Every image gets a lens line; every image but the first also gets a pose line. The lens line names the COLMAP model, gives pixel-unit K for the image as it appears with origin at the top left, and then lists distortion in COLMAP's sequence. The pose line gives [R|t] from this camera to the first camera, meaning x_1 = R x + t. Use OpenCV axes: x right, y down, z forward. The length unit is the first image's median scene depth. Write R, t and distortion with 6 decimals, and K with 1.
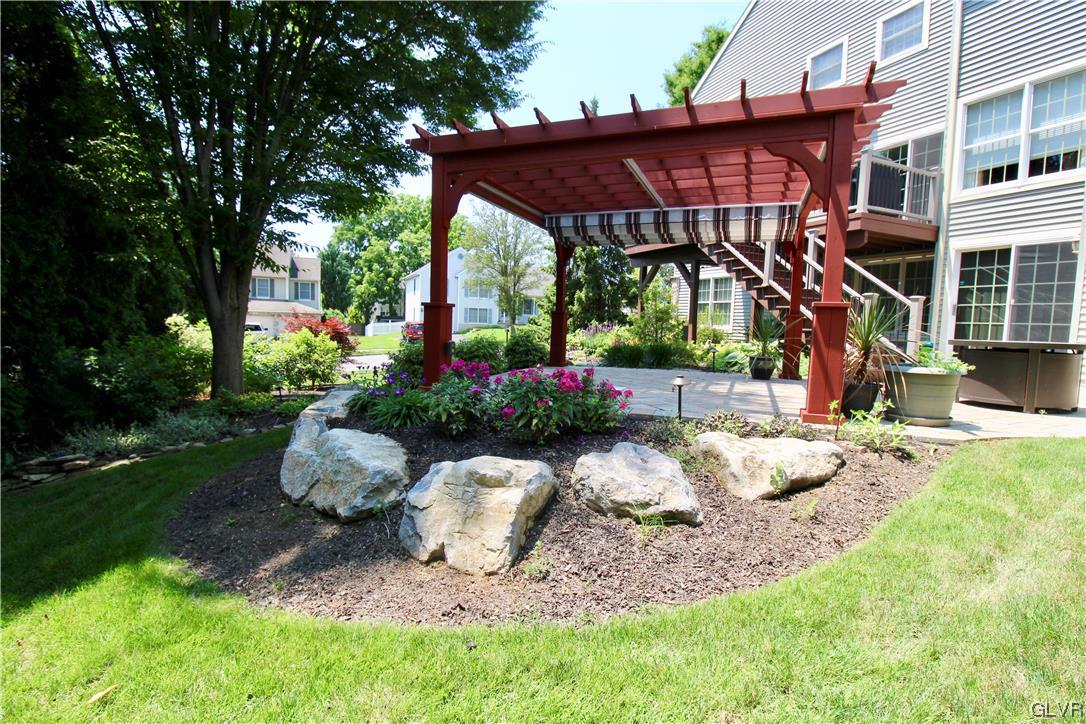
lens RADIAL K [[511.2, 0, 551.3], [0, 511.2, 362.0], [0, 0, 1]] dist [0.000713, -0.011380]
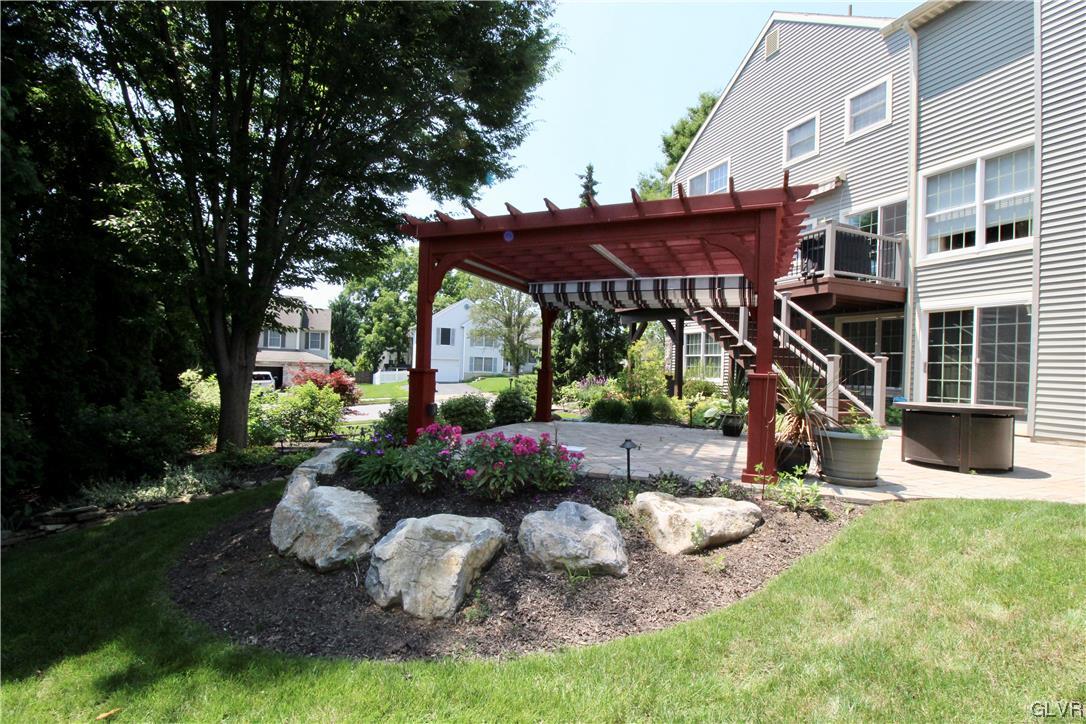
lens RADIAL K [[512.3, 0, 549.4], [0, 512.3, 365.7], [0, 0, 1]] dist [0.001127, -0.010605]
pose [[0.999803, -0.000199, -0.019862, 0.050664], [-0.001468, 0.996475, -0.083882, -0.019863], [0.019808, 0.083895, 0.996278, -0.066509]]
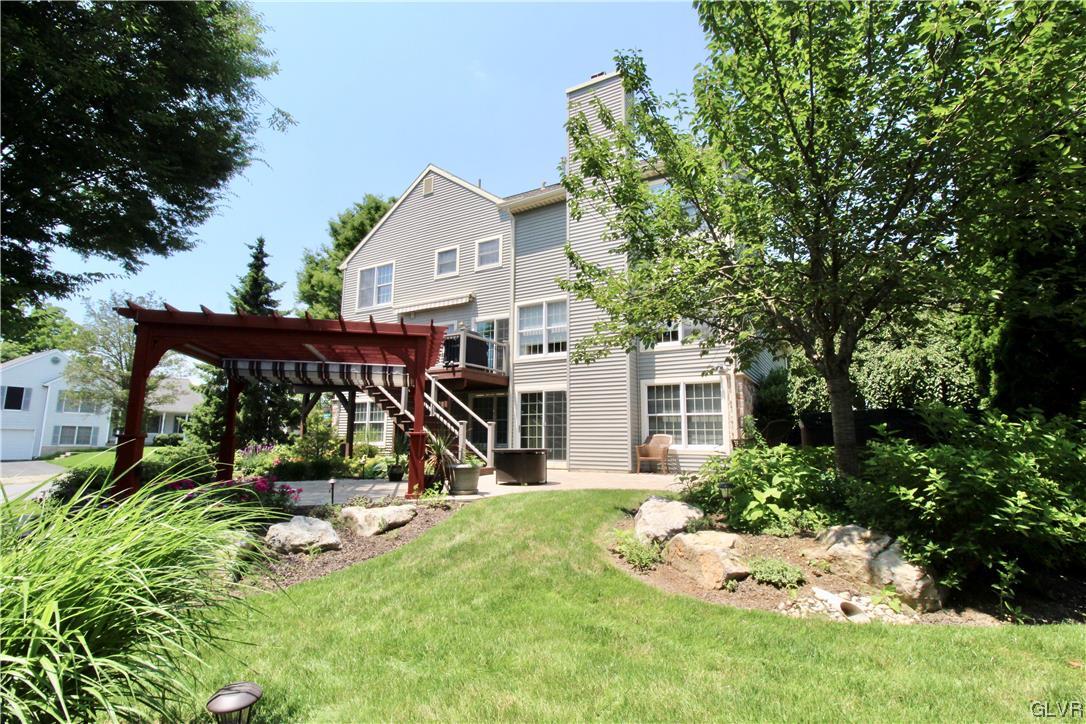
lens RADIAL K [[511.2, 0, 551.3], [0, 511.2, 362.0], [0, 0, 1]] dist [0.000713, -0.011380]
pose [[0.808423, 0.061249, 0.585407, -0.089502], [0.068654, 0.977971, -0.197129, 0.017779], [-0.584585, 0.199554, 0.786409, -0.417593]]
